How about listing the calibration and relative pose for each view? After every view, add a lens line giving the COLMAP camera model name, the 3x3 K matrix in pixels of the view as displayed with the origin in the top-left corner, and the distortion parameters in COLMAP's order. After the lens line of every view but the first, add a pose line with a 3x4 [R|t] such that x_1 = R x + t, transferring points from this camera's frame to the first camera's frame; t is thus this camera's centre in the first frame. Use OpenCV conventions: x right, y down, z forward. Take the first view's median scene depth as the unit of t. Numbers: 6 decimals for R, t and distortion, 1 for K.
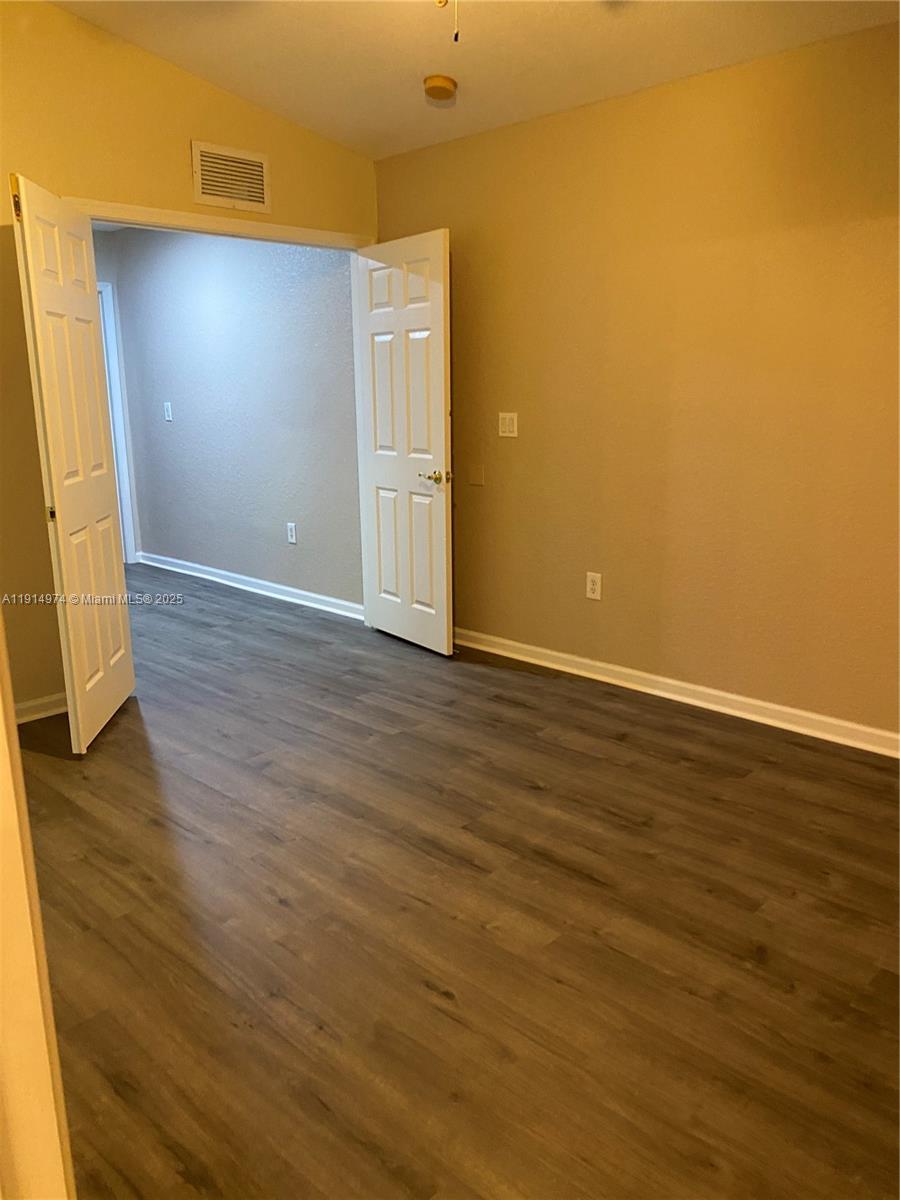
lens RADIAL K [[906.3, 0, 448.6], [0, 906.3, 597.6], [0, 0, 1]] dist [0.013176, -0.028214]
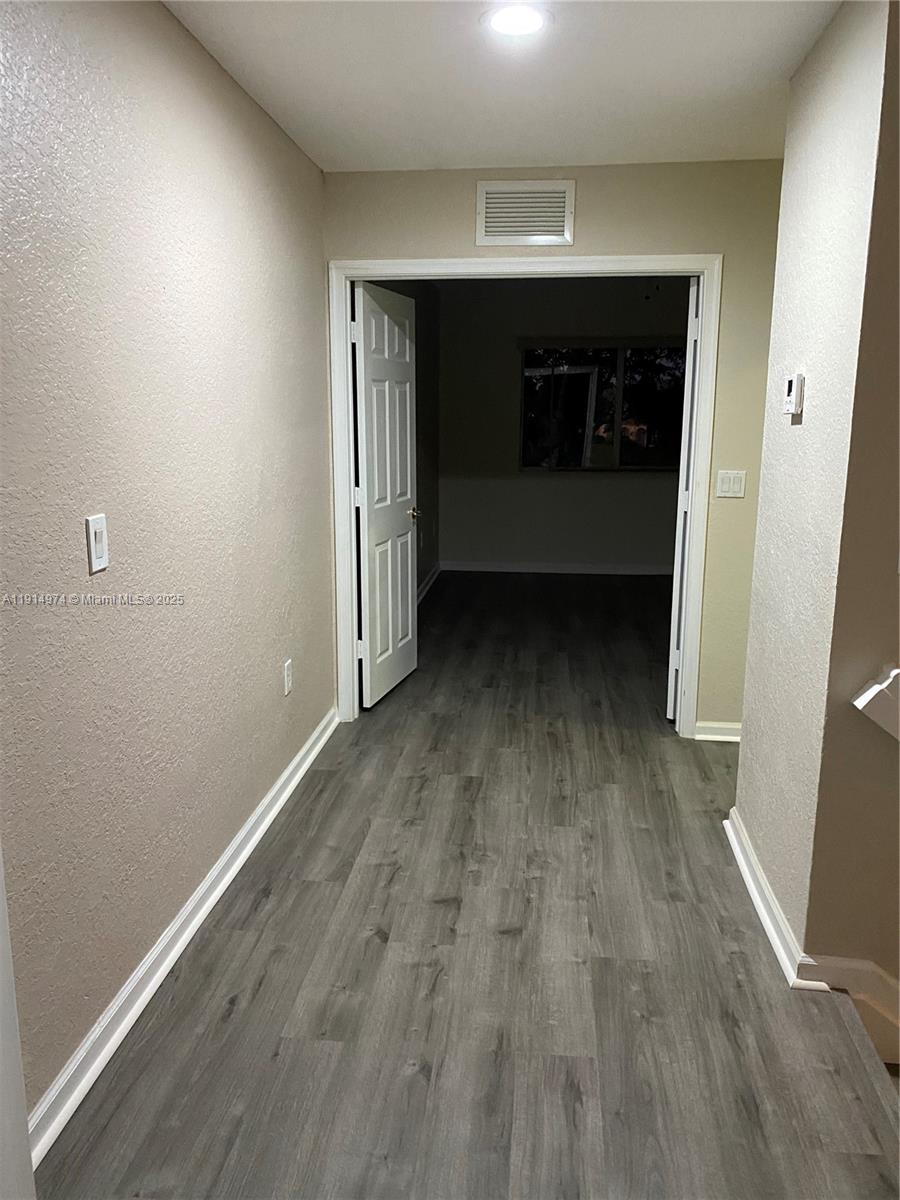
lens RADIAL K [[906.3, 0, 447.3], [0, 906.3, 602.4], [0, 0, 1]] dist [0.013176, -0.028214]
pose [[-0.613289, -0.157509, 0.773994, -0.888091], [0.181492, 0.925594, 0.332169, -0.381278], [-0.768724, 0.344189, -0.539070, 1.545318]]
